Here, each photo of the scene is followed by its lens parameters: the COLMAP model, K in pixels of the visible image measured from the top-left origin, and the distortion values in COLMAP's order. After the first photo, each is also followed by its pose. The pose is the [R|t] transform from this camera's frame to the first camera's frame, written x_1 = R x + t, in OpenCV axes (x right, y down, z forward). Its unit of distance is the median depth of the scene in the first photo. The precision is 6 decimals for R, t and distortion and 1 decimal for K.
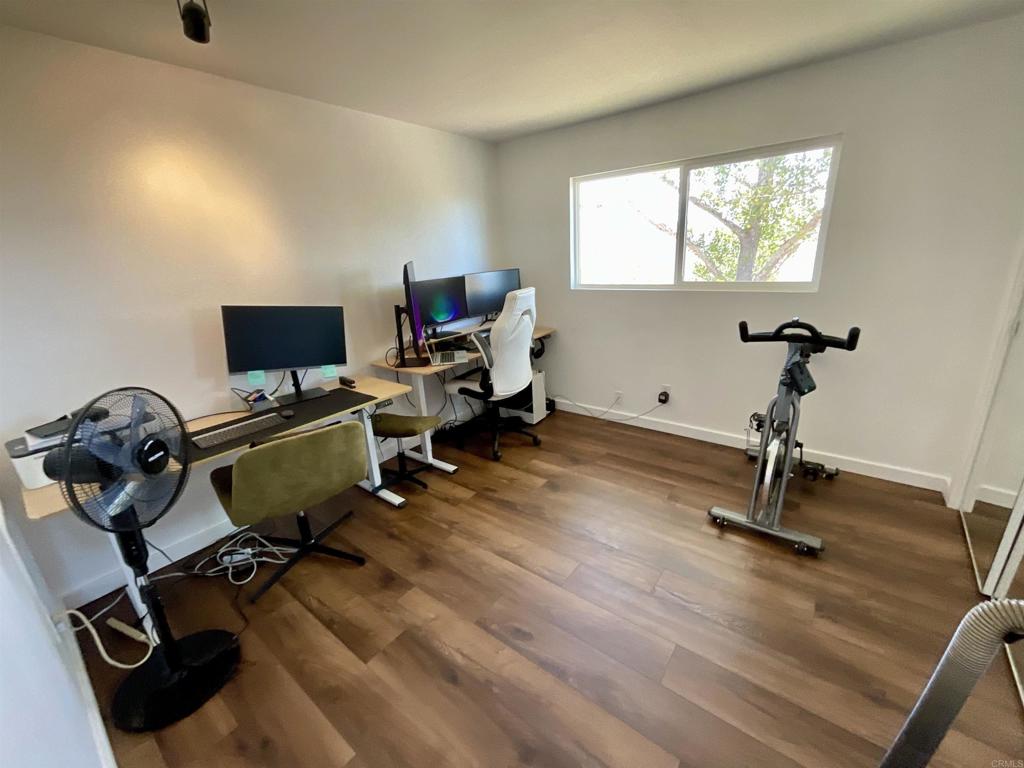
lens RADIAL K [[416.1, 0, 519.7], [0, 416.1, 387.1], [0, 0, 1]] dist [-0.003990, 0.003308]
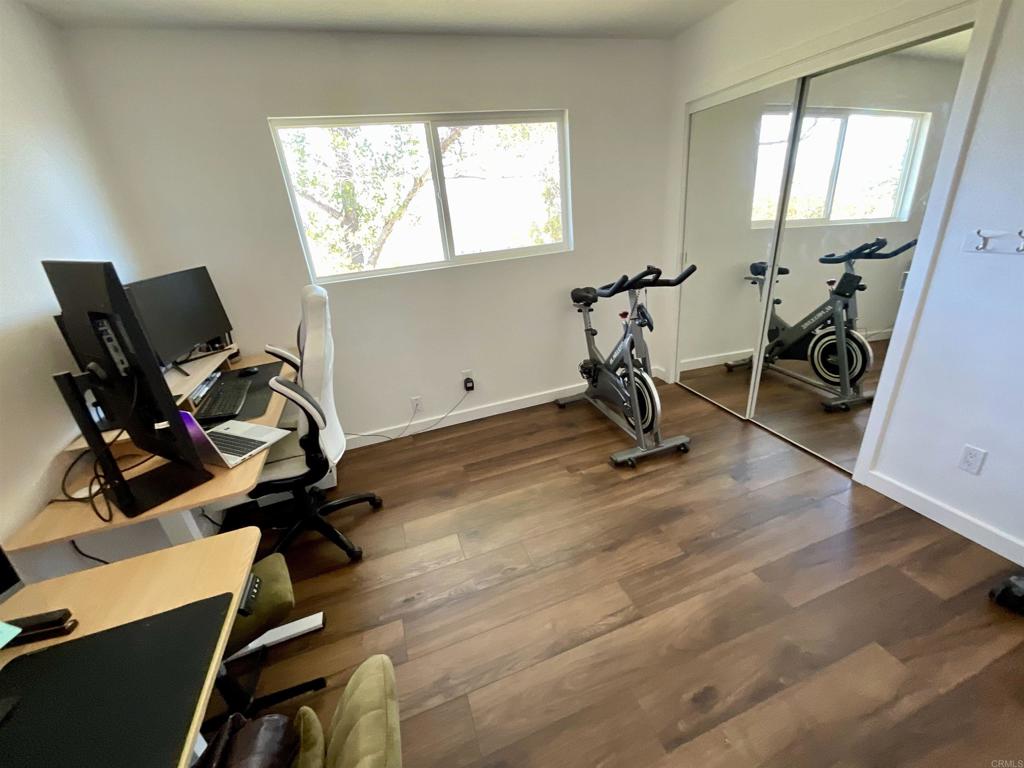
lens RADIAL K [[416.1, 0, 515.3], [0, 416.1, 381.8], [0, 0, 1]] dist [-0.003990, 0.003308]
pose [[0.553529, -0.323548, 0.767412, -0.333604], [0.316872, 0.933969, 0.165213, -0.110356], [-0.770193, 0.151721, 0.619502, 0.393968]]
